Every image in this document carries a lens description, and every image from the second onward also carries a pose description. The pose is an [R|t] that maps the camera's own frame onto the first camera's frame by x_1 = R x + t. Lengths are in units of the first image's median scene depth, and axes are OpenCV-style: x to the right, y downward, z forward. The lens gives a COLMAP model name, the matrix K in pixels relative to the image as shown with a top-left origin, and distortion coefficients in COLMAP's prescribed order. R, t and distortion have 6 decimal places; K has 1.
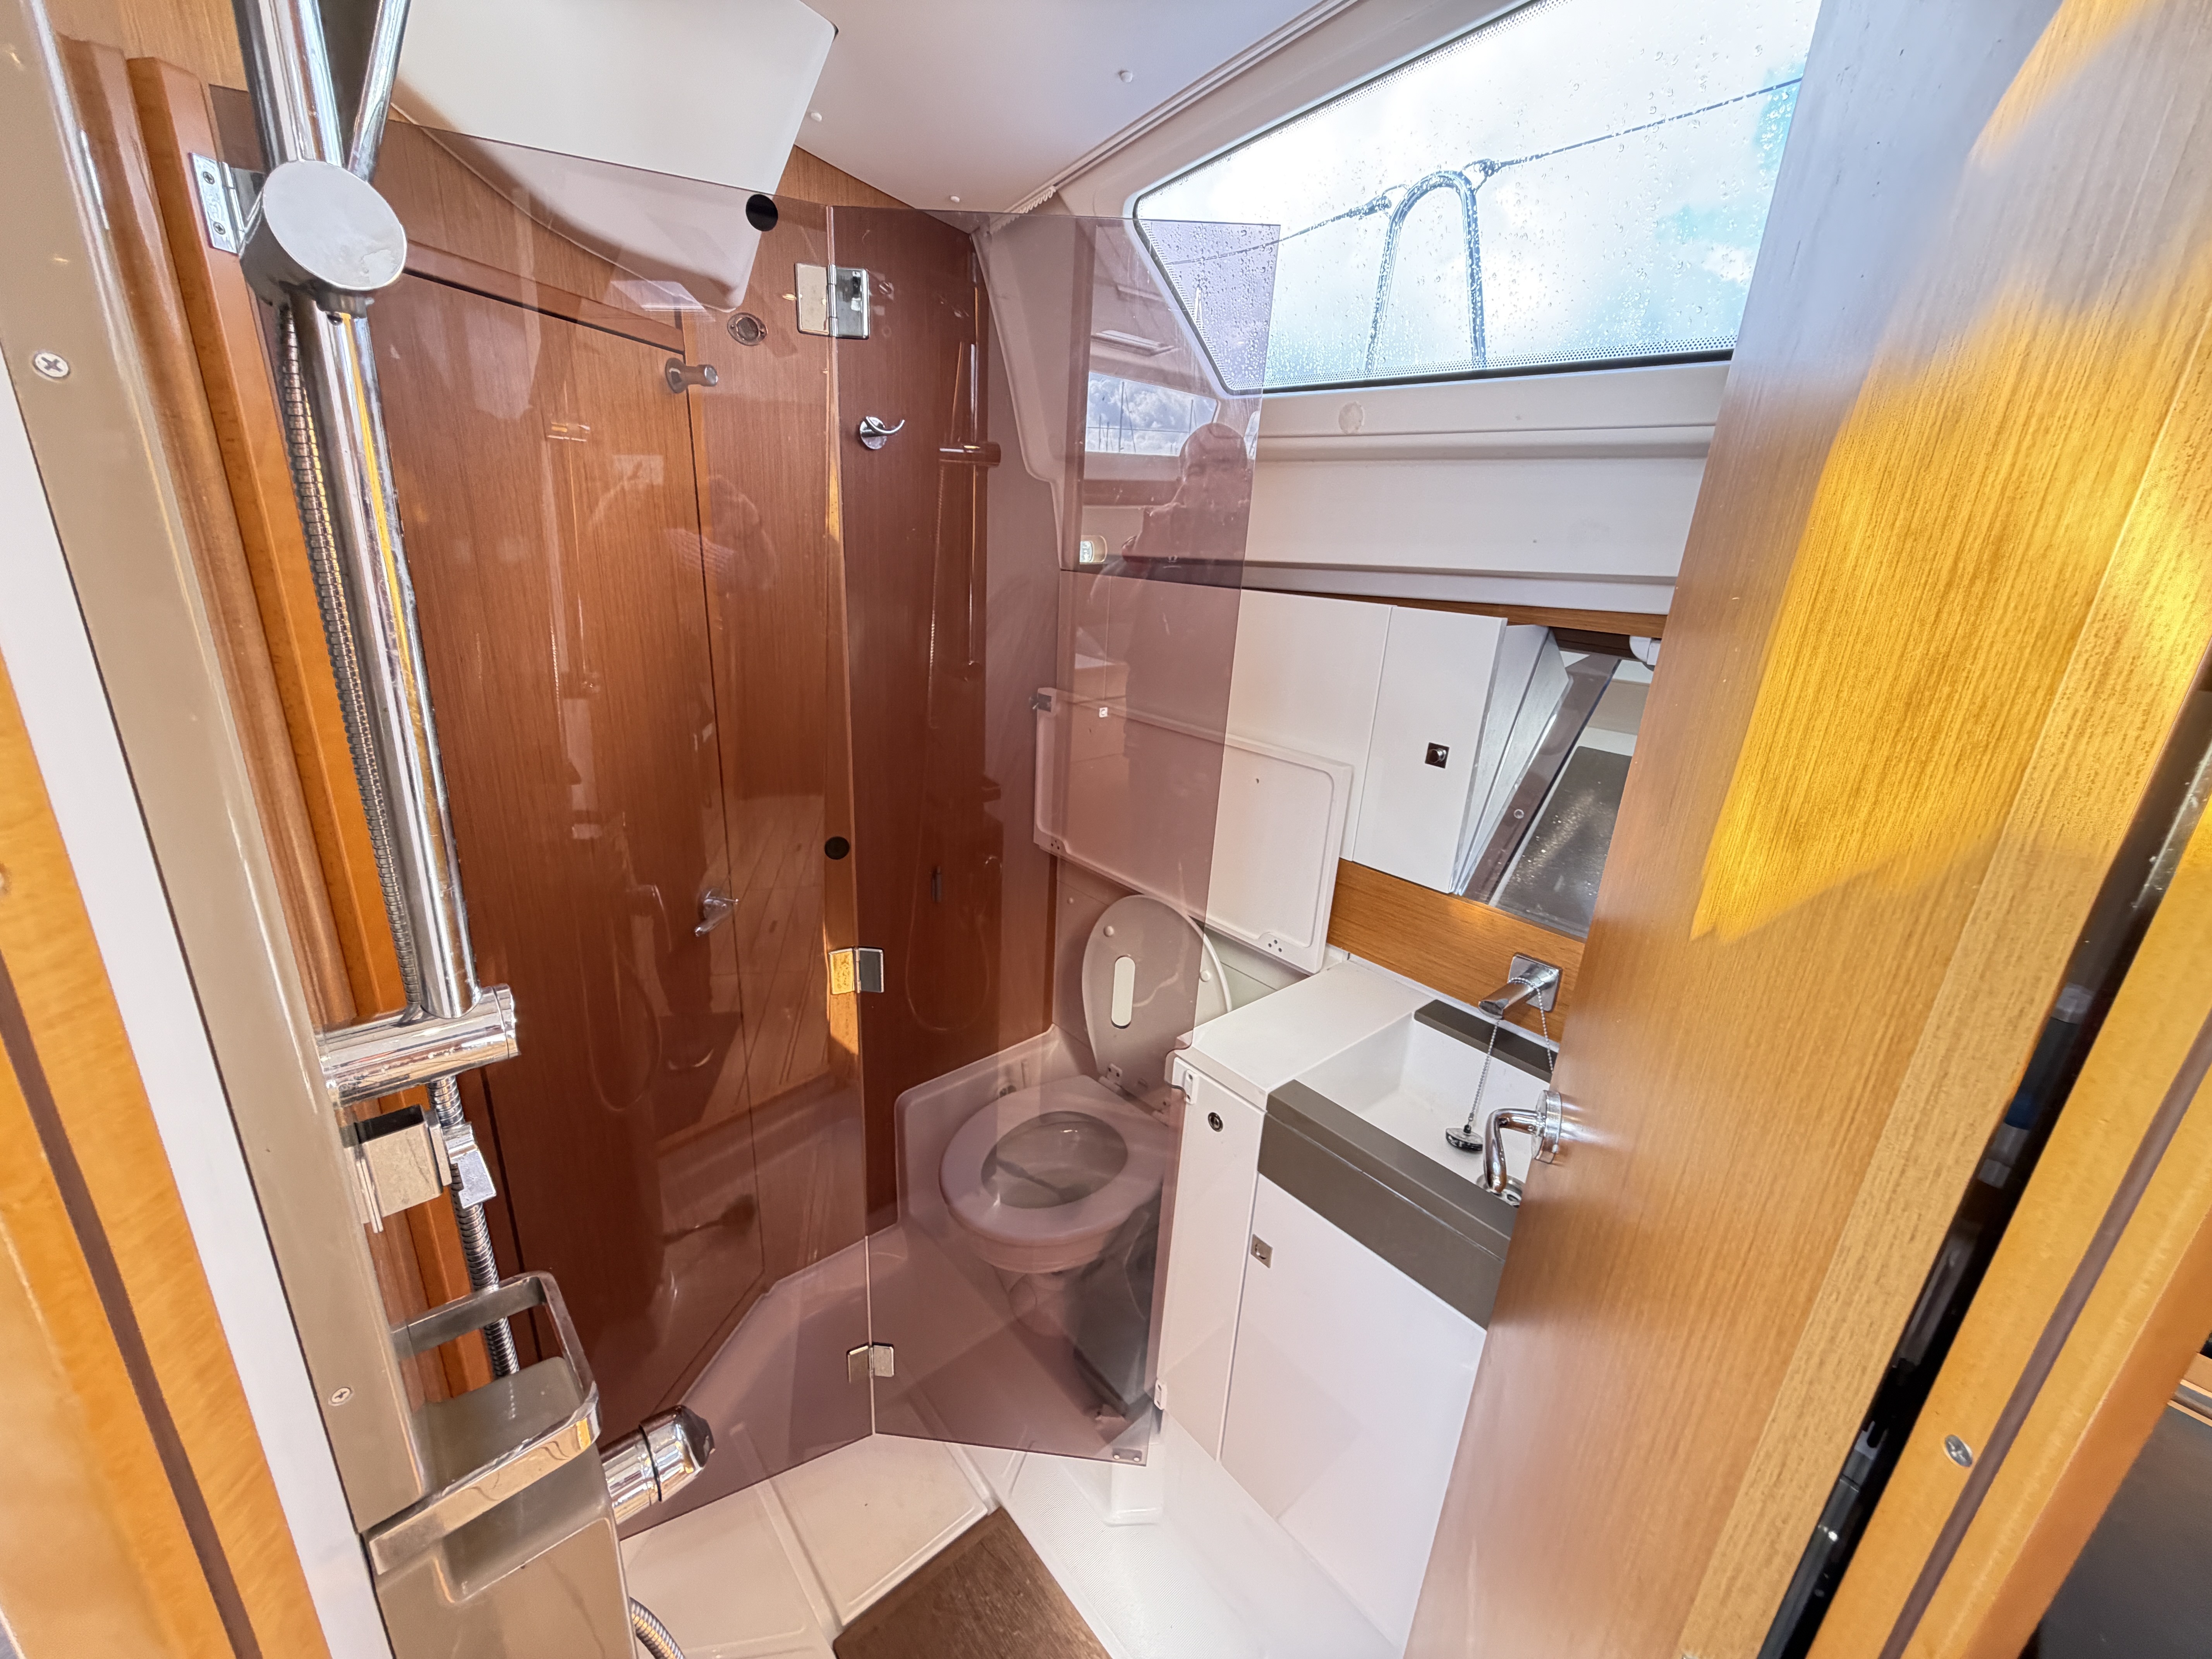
lens RADIAL K [[879.7, 0, 1103.3], [0, 879.7, 831.1], [0, 0, 1]] dist [0.001577, -0.000387]
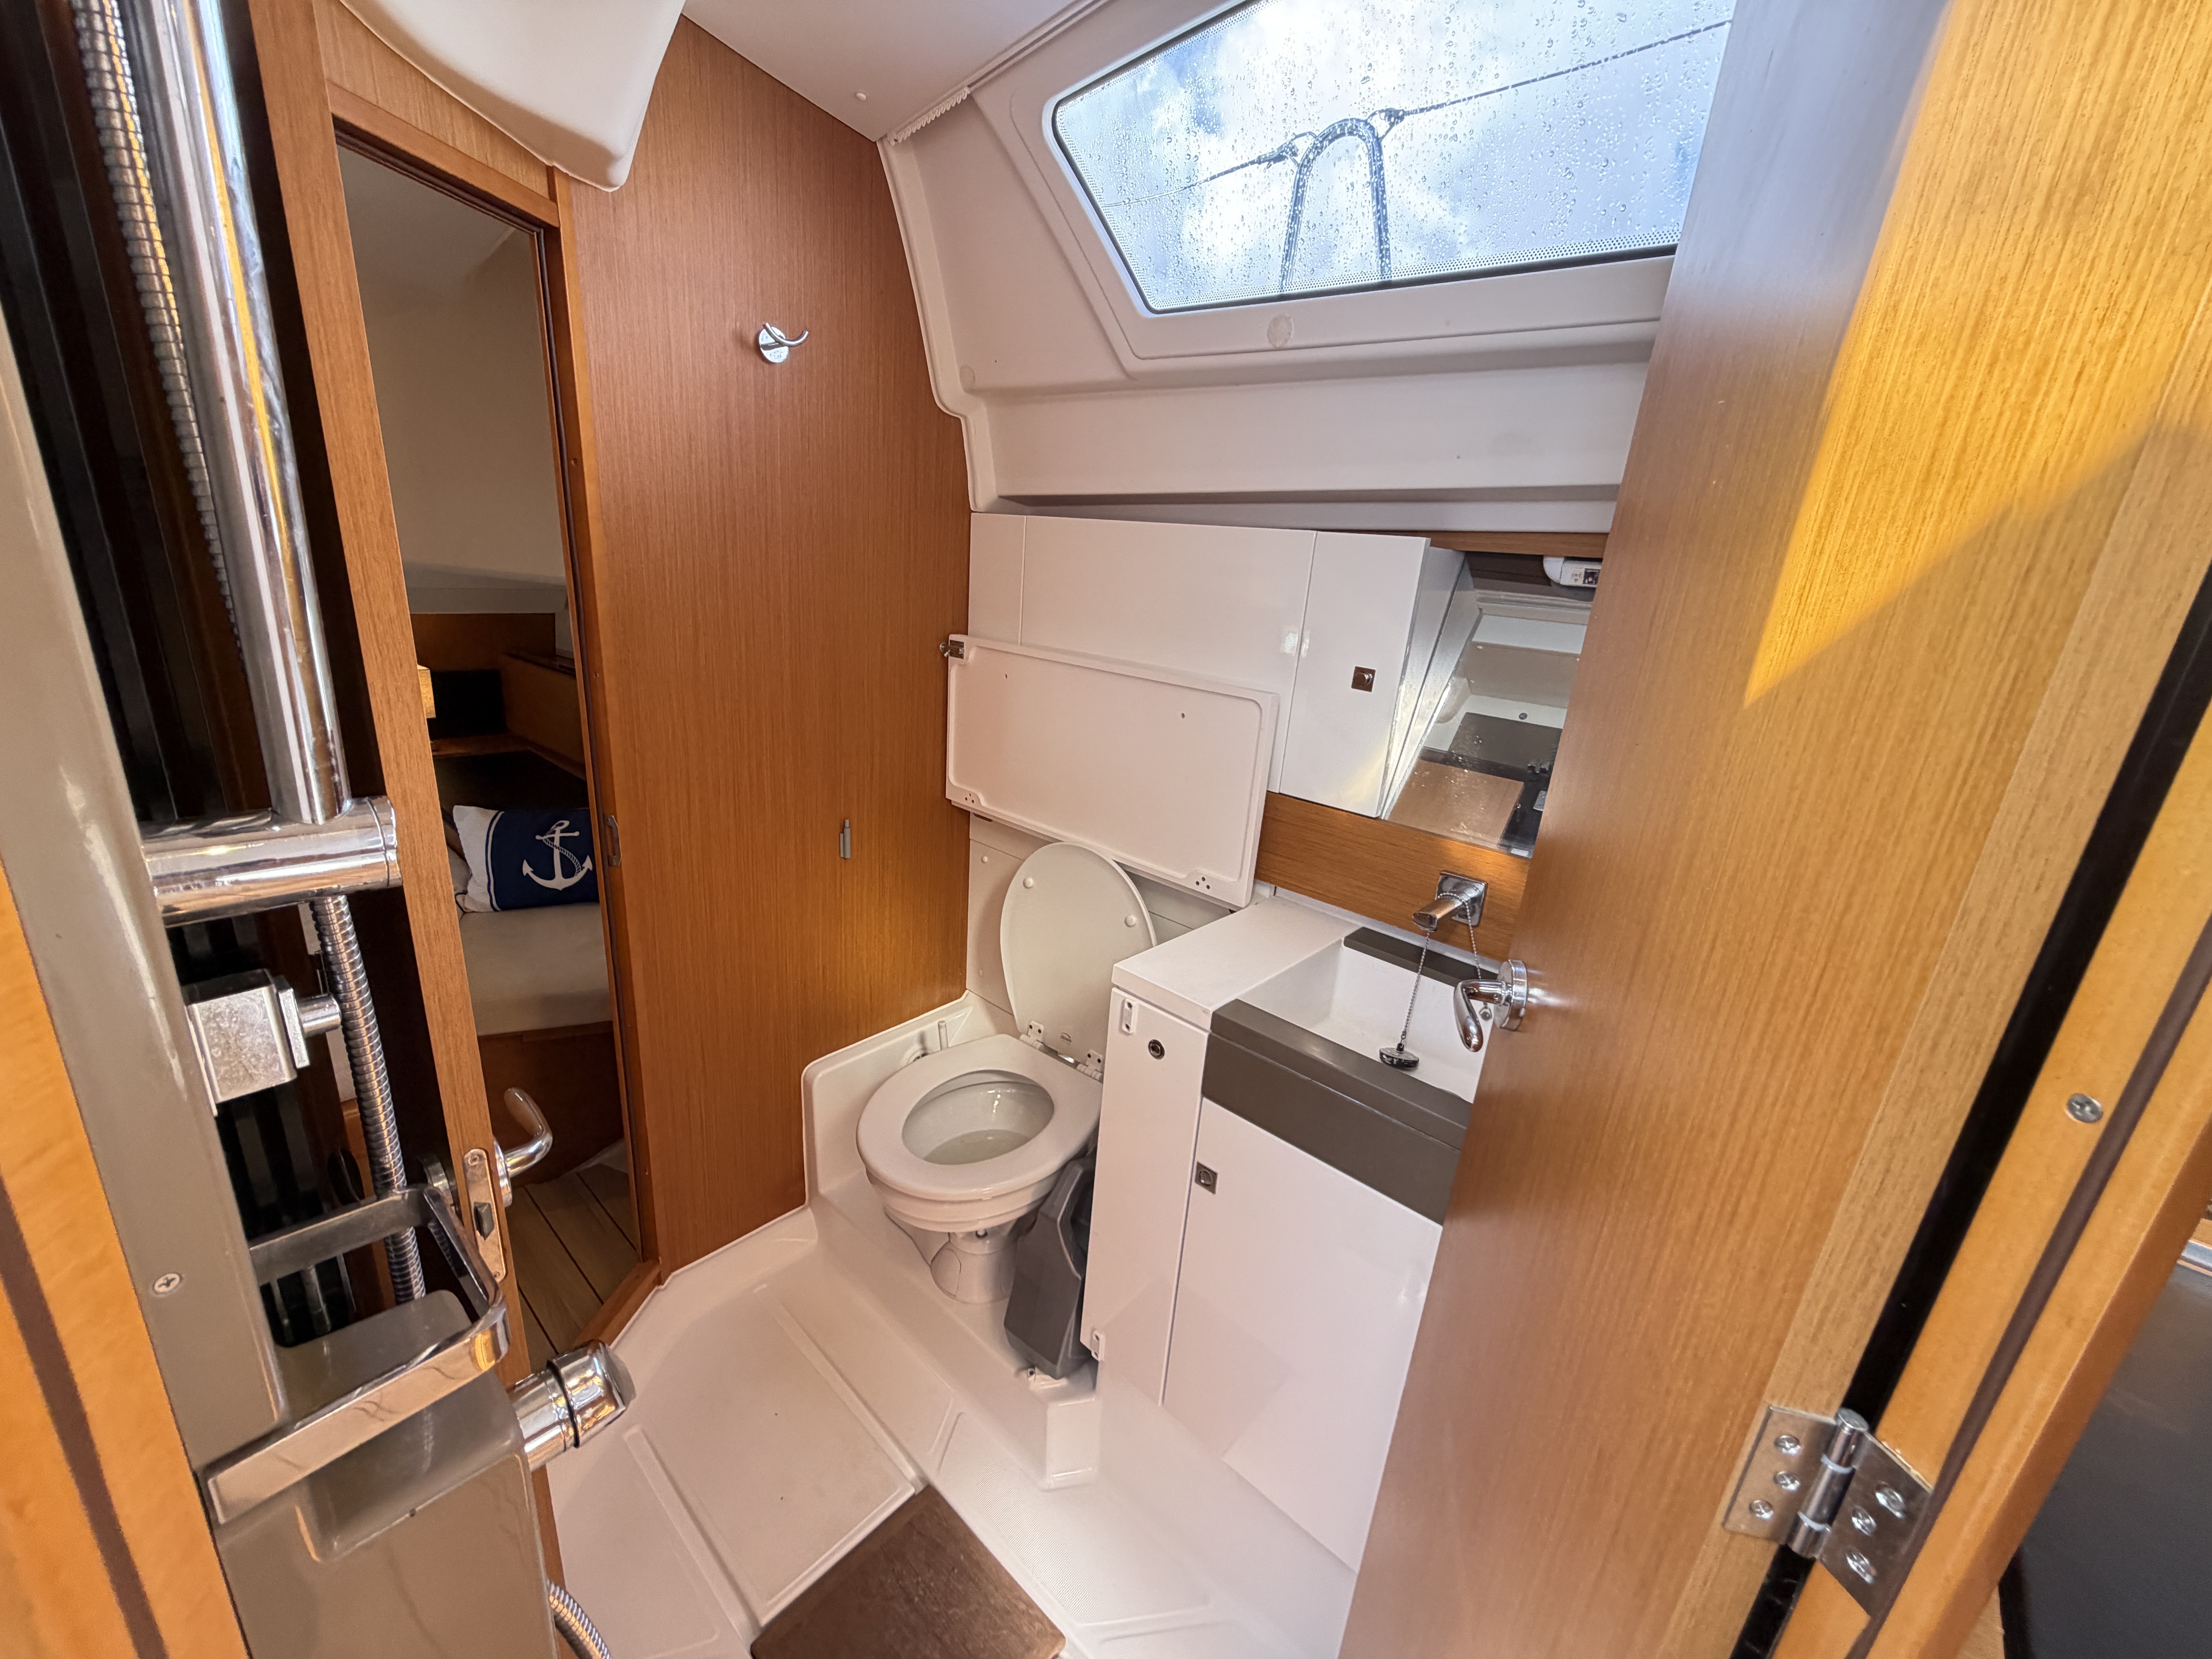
lens RADIAL K [[879.7, 0, 1103.0], [0, 879.7, 825.3], [0, 0, 1]] dist [0.001577, -0.000387]
pose [[0.992245, -0.016530, 0.123195, -0.048146], [0.017466, 0.999826, -0.006518, 0.092104], [-0.123066, 0.008619, 0.992361, 0.043093]]
